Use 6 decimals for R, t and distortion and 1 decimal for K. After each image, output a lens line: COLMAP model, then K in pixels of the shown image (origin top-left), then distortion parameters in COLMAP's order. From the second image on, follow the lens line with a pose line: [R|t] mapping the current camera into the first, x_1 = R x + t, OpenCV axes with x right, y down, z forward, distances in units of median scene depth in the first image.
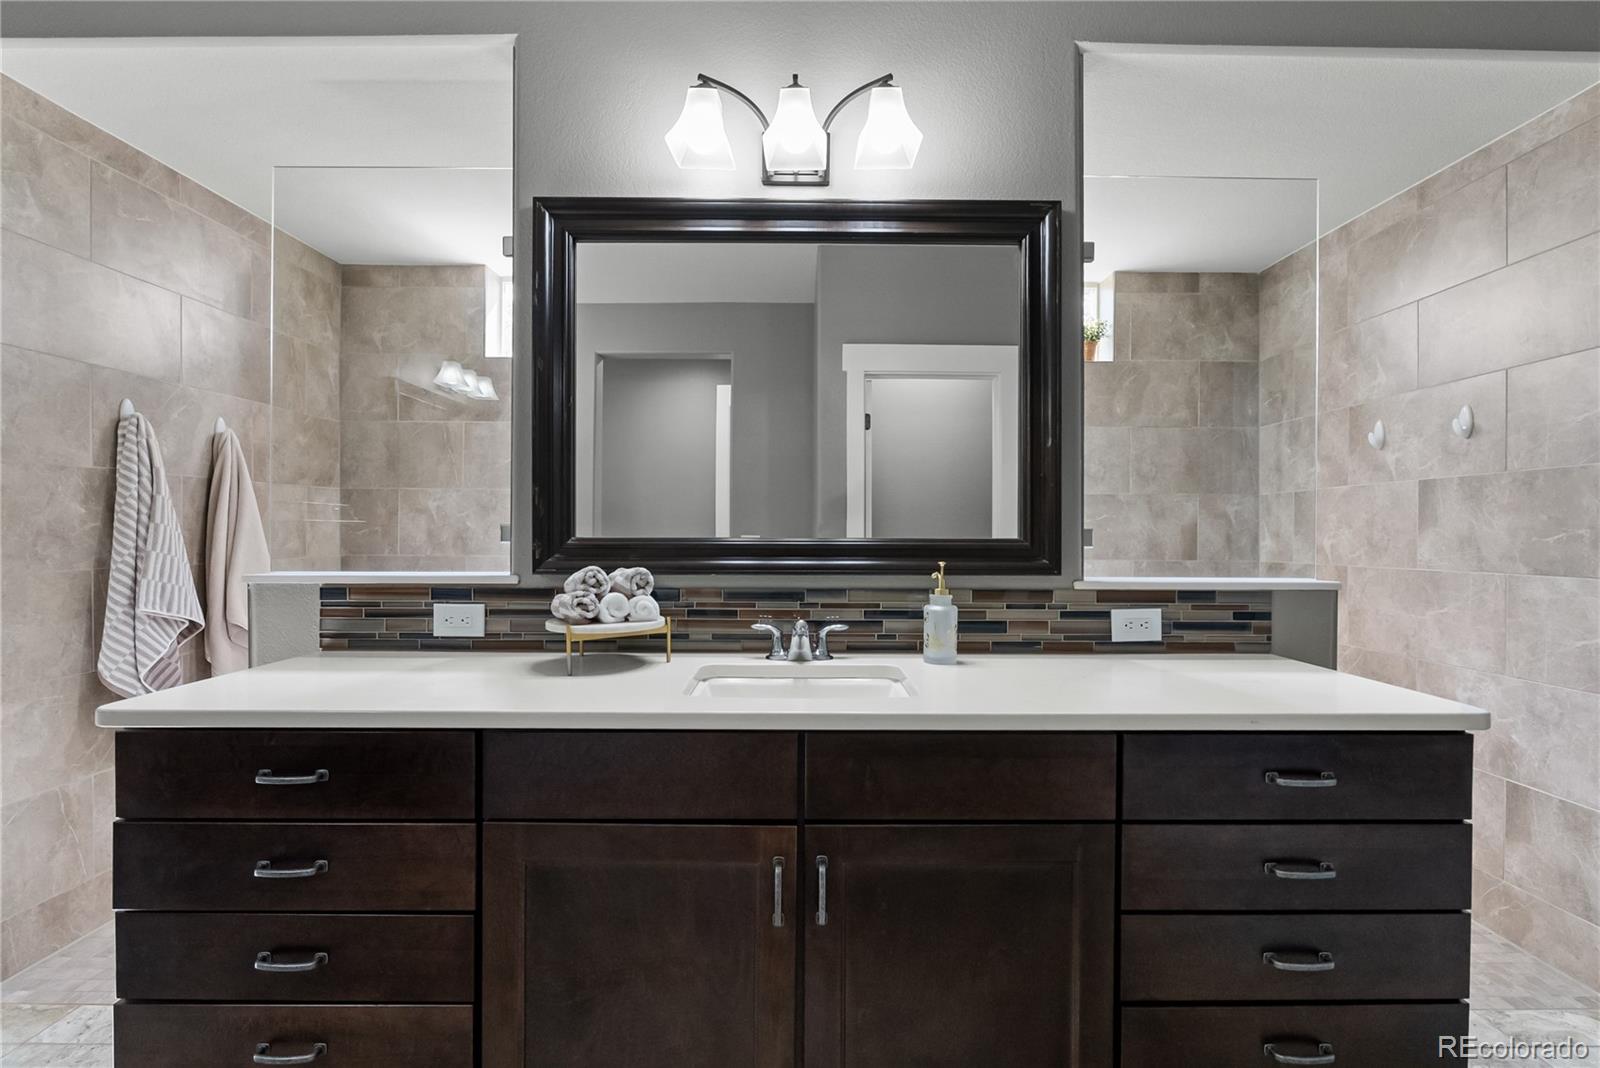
lens RADIAL K [[708.3, 0, 791.1], [0, 708.3, 542.5], [0, 0, 1]] dist [-0.003985, 0.000964]
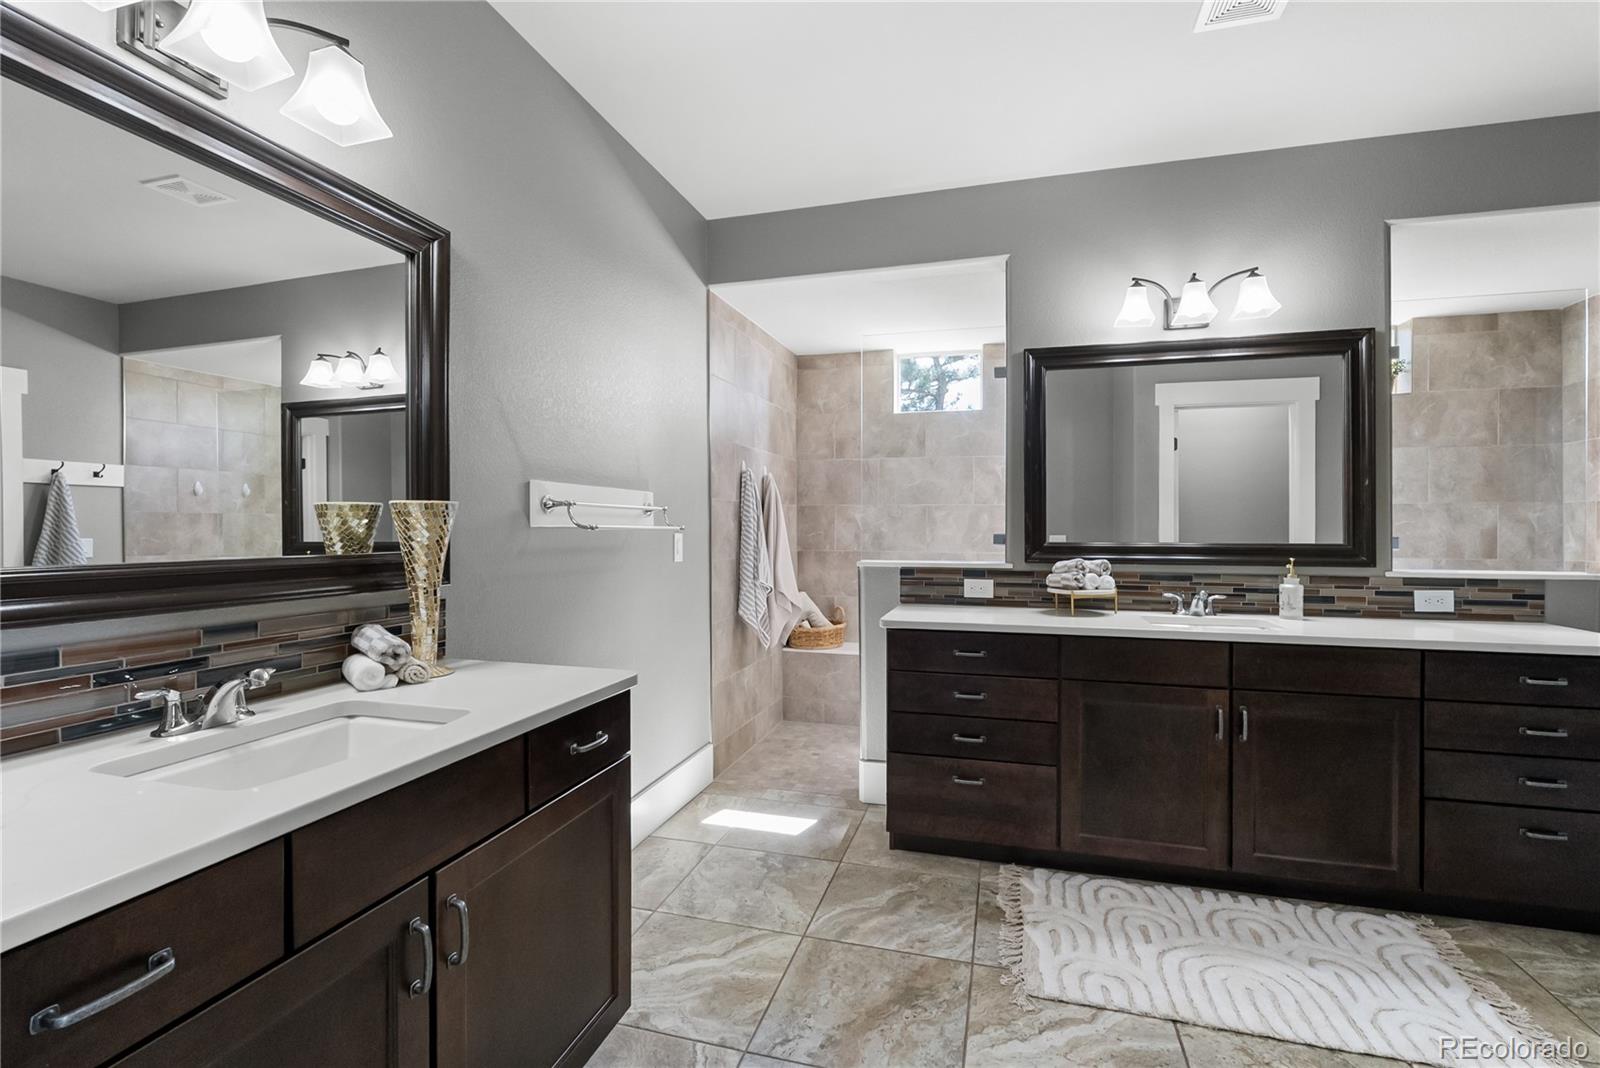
lens RADIAL K [[708.3, 0, 813.5], [0, 708.3, 531.8], [0, 0, 1]] dist [-0.003985, 0.000964]
pose [[0.963833, -0.000613, -0.266507, -0.387729], [-0.001593, 0.999966, -0.008063, -0.017068], [0.266503, 0.008196, 0.963799, -0.809841]]
